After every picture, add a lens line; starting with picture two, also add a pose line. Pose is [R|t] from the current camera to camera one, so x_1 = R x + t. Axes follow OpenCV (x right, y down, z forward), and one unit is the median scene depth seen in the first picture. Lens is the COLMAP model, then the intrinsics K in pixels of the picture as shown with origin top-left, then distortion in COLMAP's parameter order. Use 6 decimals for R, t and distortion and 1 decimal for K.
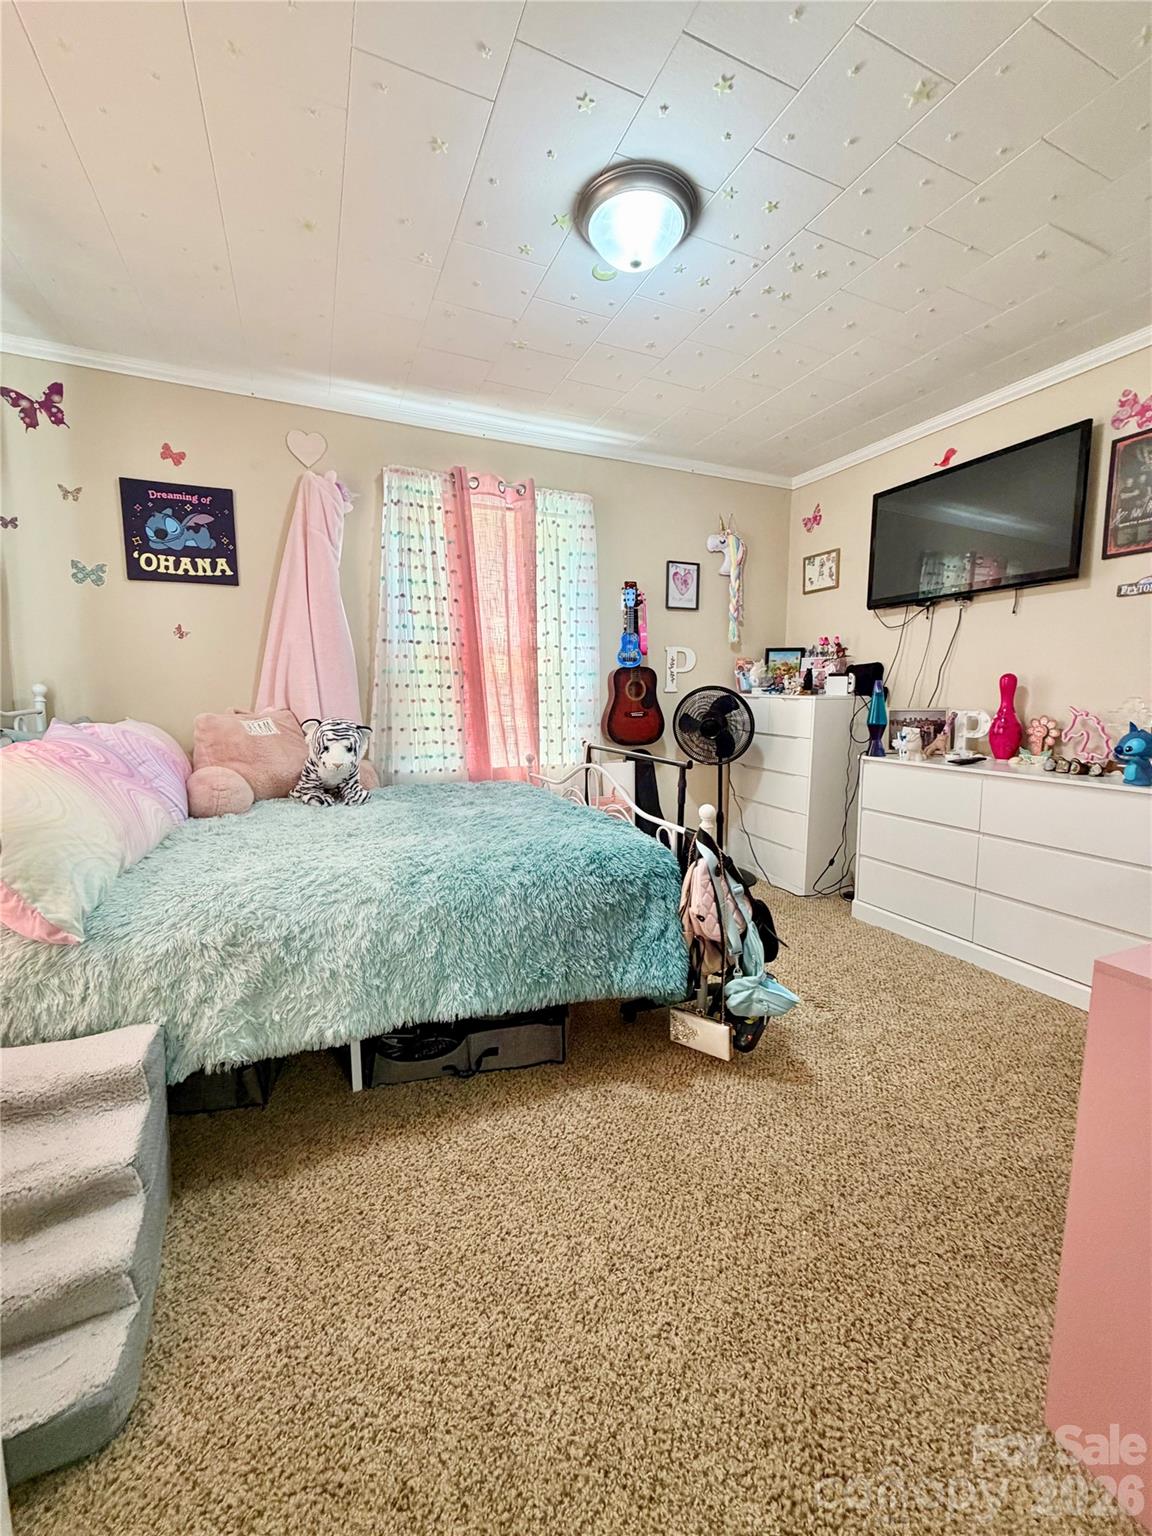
lens RADIAL K [[607.3, 0, 576.4], [0, 607.3, 762.6], [0, 0, 1]] dist [-0.001059, -0.000004]
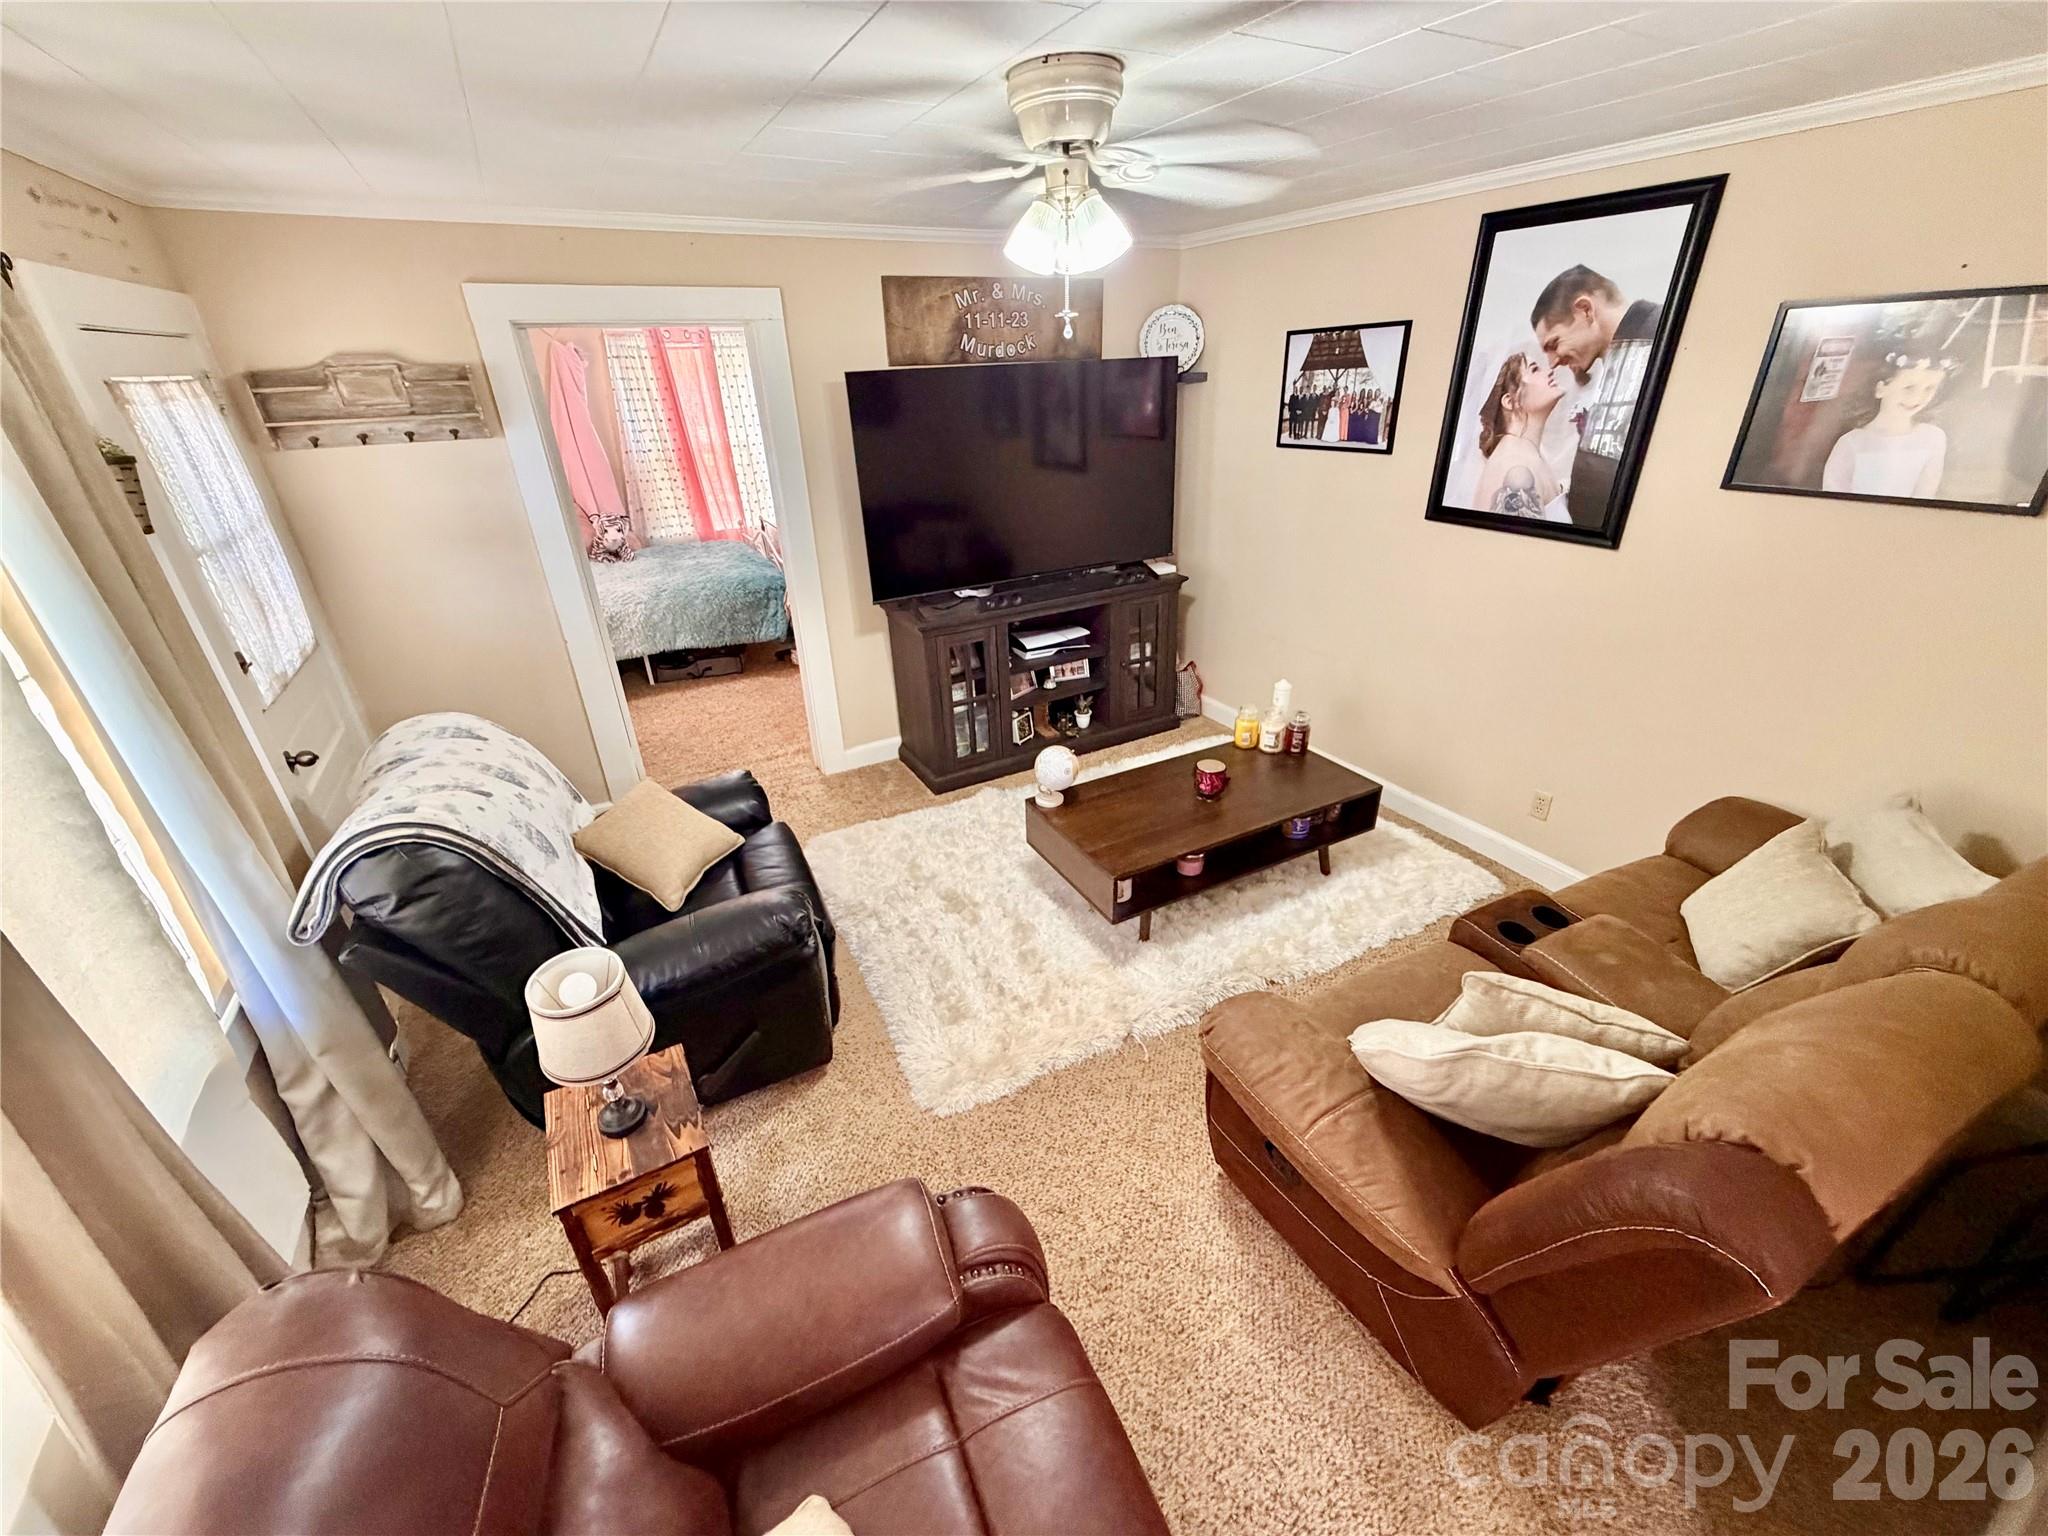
lens RADIAL K [[809.8, 0, 1014.0], [0, 809.8, 771.1], [0, 0, 1]] dist [-0.001059, -0.000004]
pose [[0.996506, -0.060575, 0.057495, 0.570246], [0.036534, 0.935241, 0.352121, -0.143935], [-0.075101, -0.348790, 0.934187, -1.471349]]
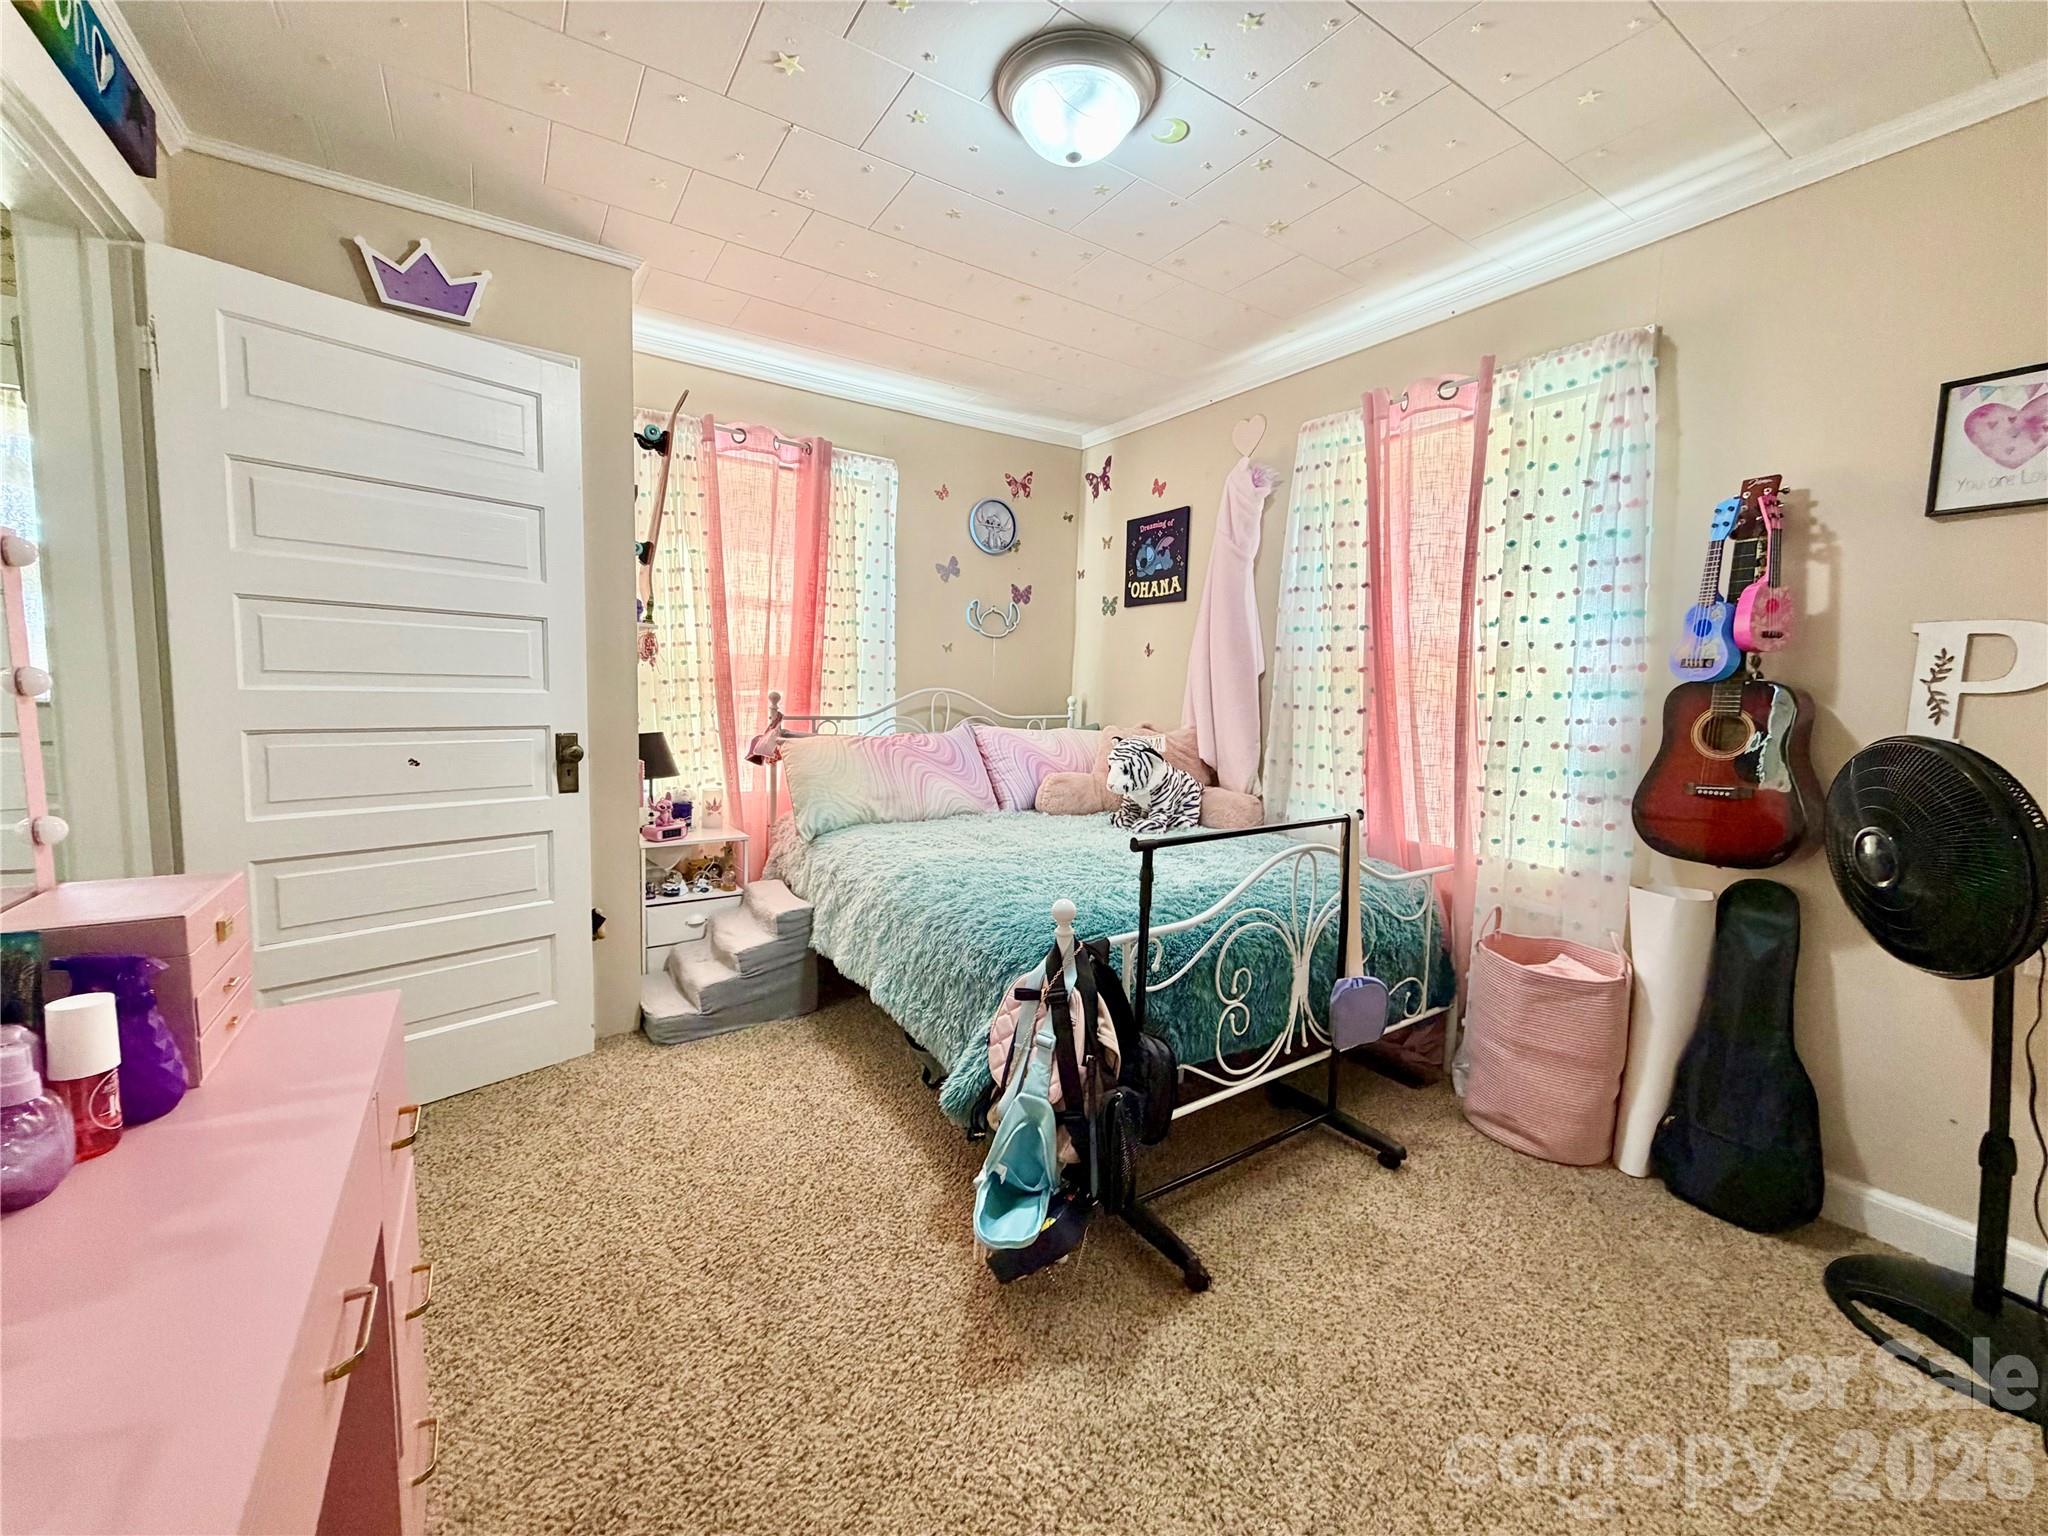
lens RADIAL K [[809.8, 0, 1014.0], [0, 809.8, 771.1], [0, 0, 1]] dist [-0.001059, -0.000004]
pose [[0.159253, 0.109006, -0.981201, 0.751952], [-0.141732, 0.986114, 0.086548, -0.095603], [0.977011, 0.125285, 0.172491, 0.553206]]
